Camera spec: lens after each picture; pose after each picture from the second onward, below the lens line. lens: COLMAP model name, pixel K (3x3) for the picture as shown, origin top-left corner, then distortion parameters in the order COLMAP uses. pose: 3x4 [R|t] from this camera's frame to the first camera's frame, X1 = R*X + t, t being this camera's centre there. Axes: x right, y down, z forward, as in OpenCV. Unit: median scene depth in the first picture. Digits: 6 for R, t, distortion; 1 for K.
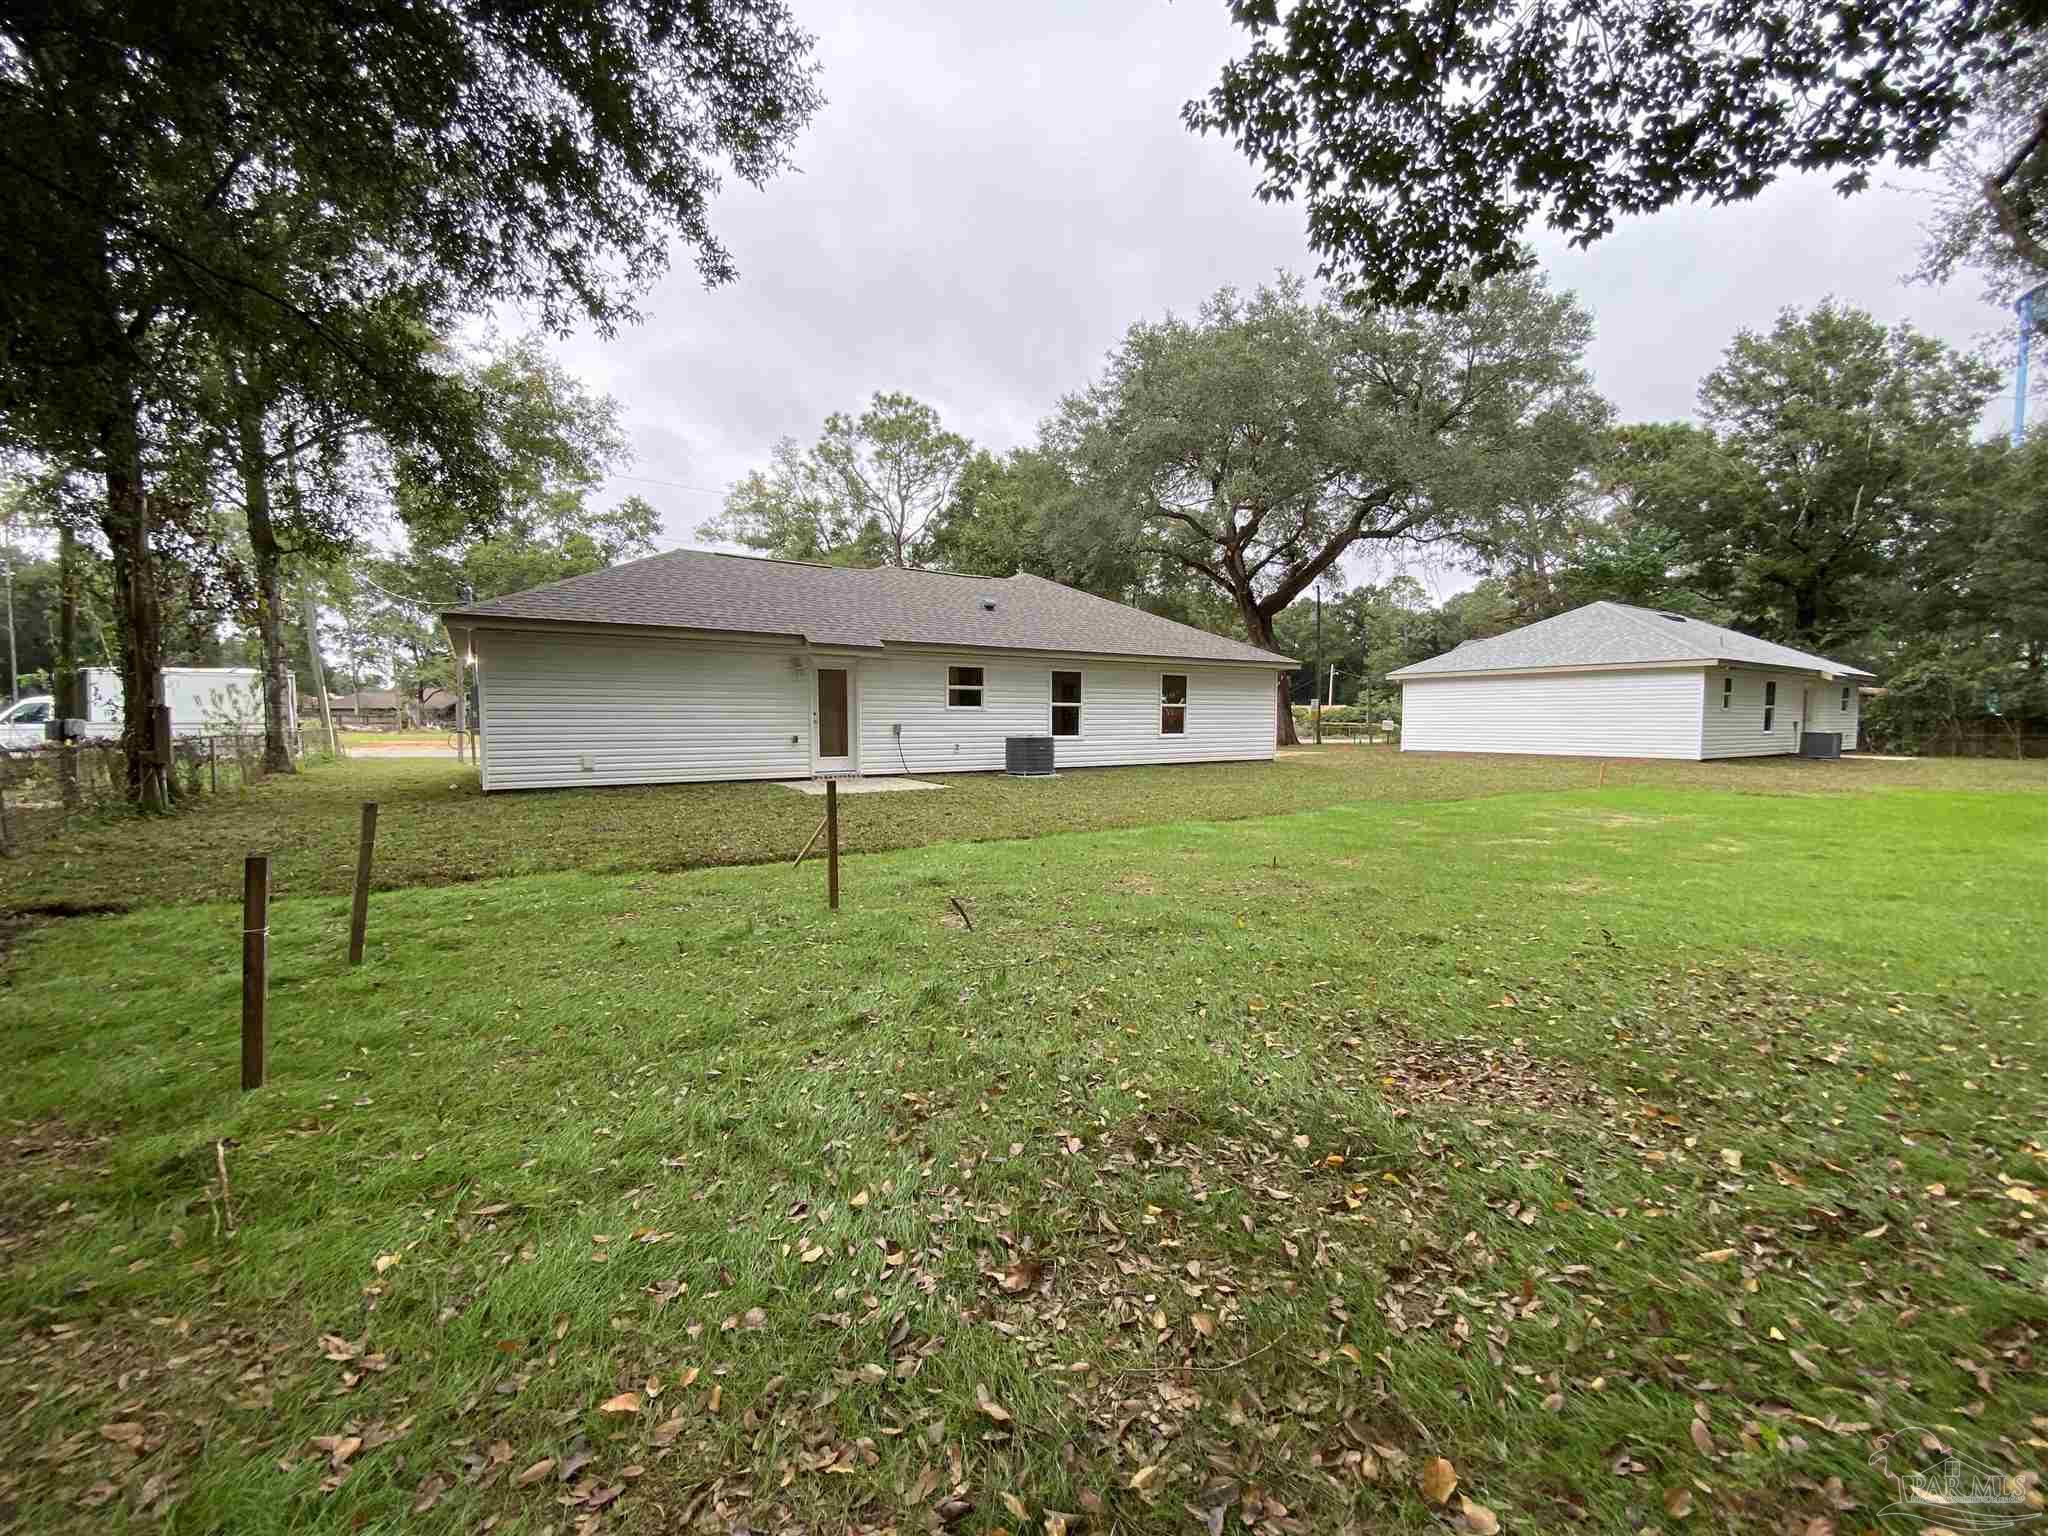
lens RADIAL K [[818.9, 0, 1021.0], [0, 818.9, 770.6], [0, 0, 1]] dist [0.043800, -0.037753]
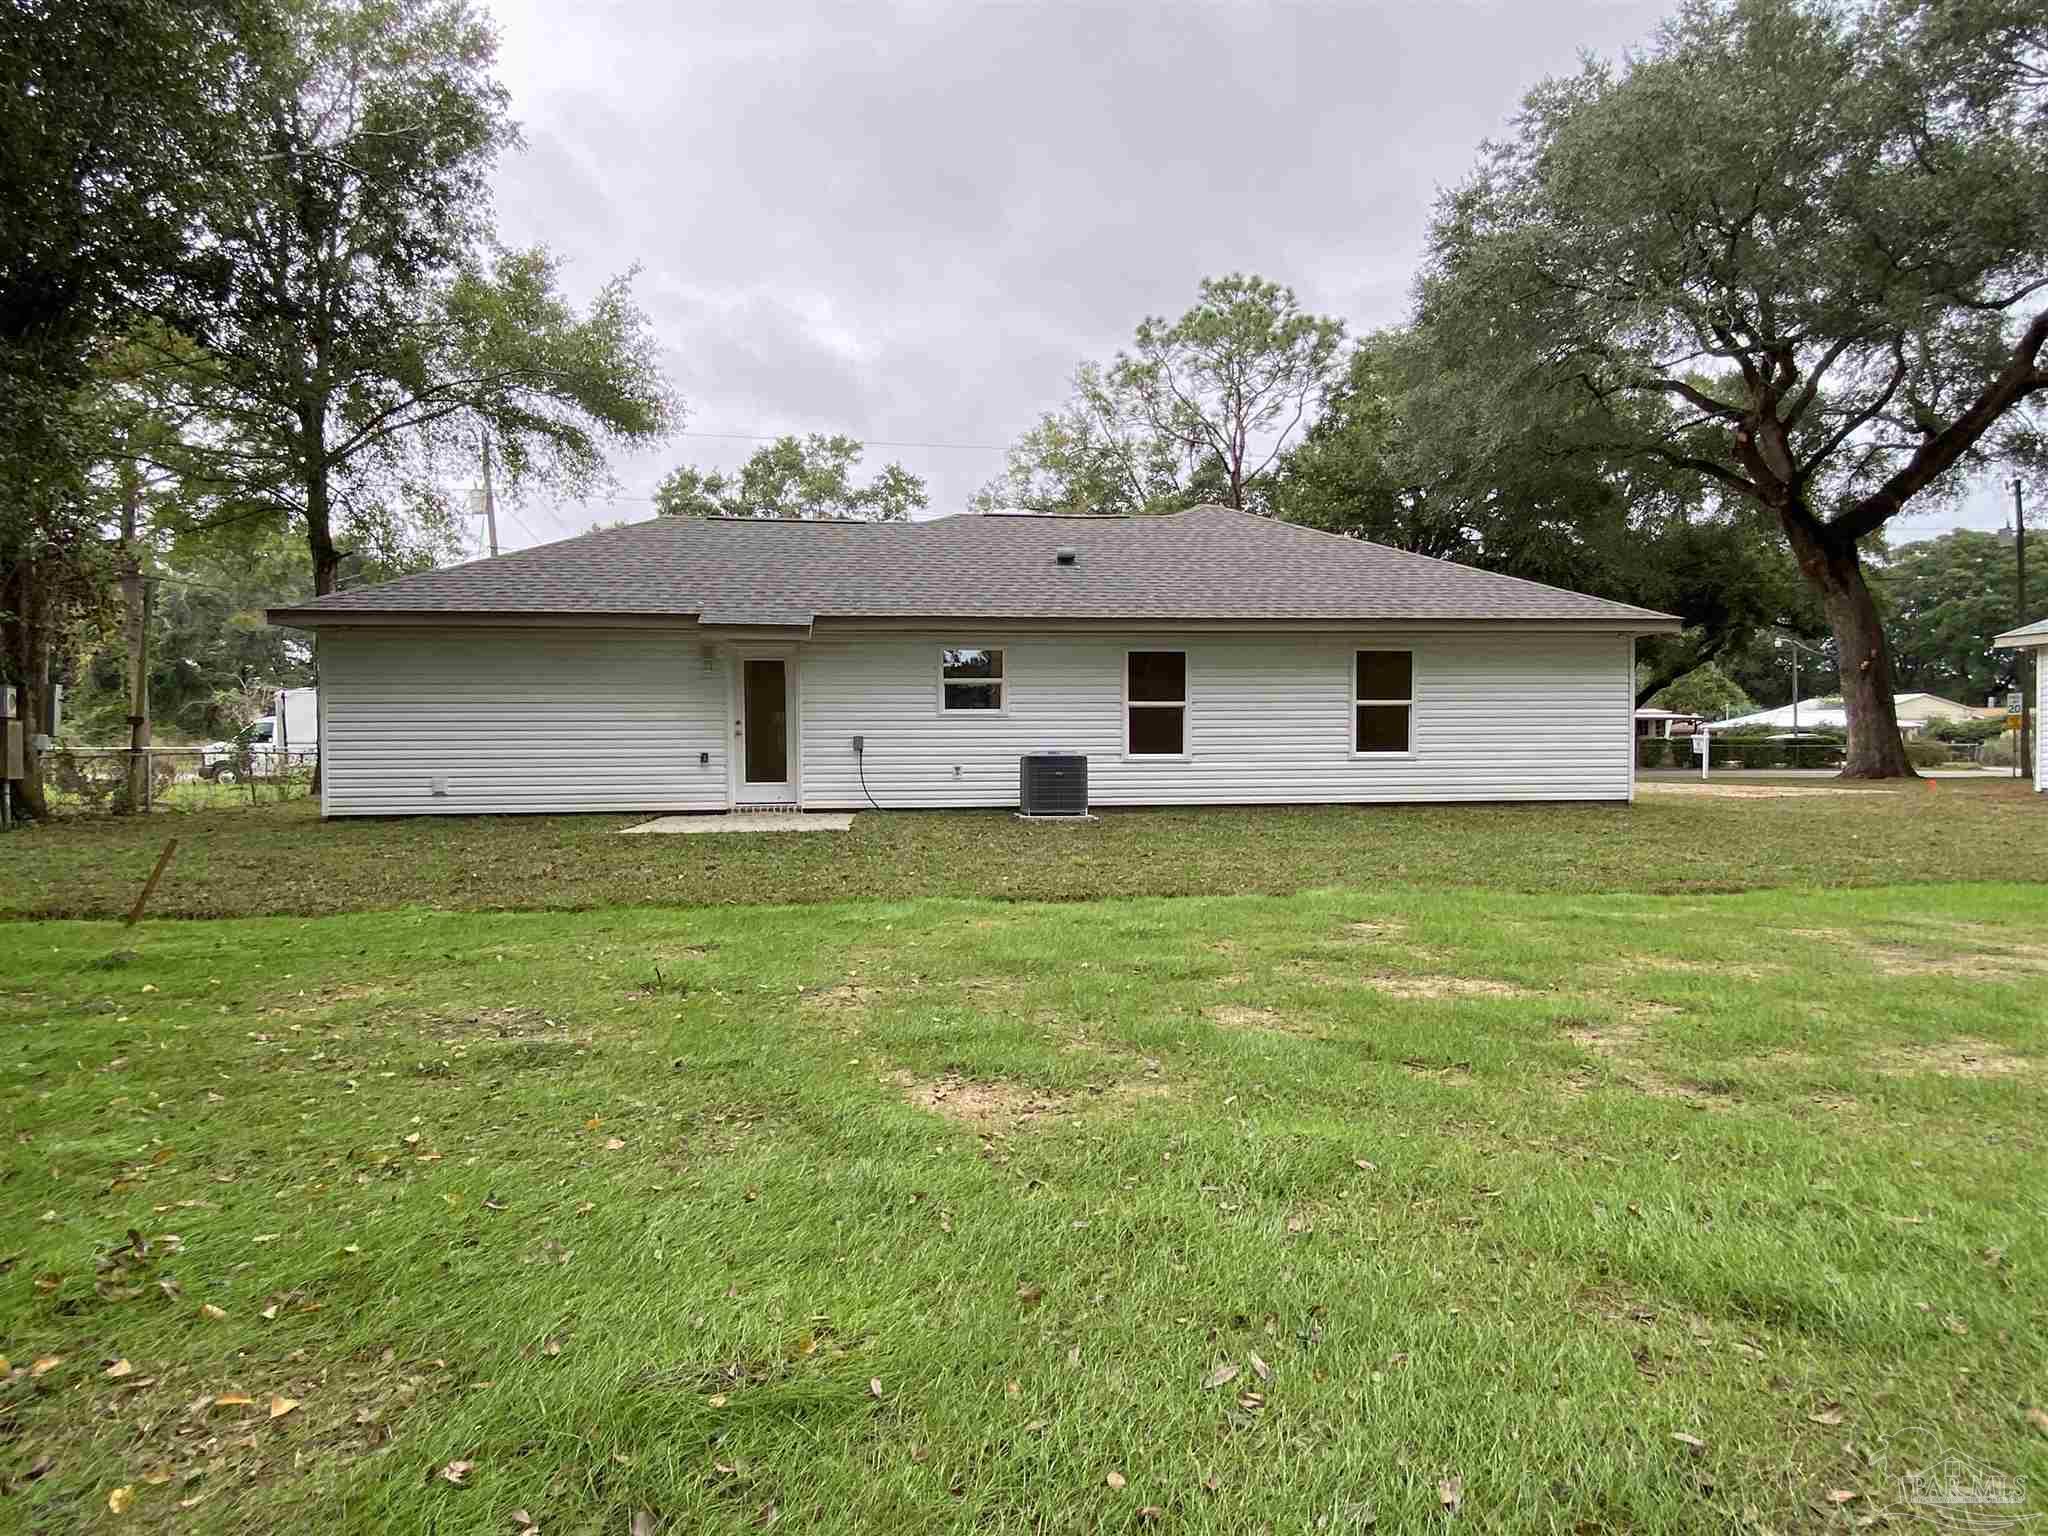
lens RADIAL K [[1139.7, 0, 1024.0], [0, 1139.7, 768.0], [0, 0, 1]] dist [-0.000719, -0.000730]
pose [[0.887371, 0.003694, -0.461042, 0.353679], [-0.021380, 0.999222, -0.033145, -0.001175], [0.460560, 0.039270, 0.886759, 0.180395]]
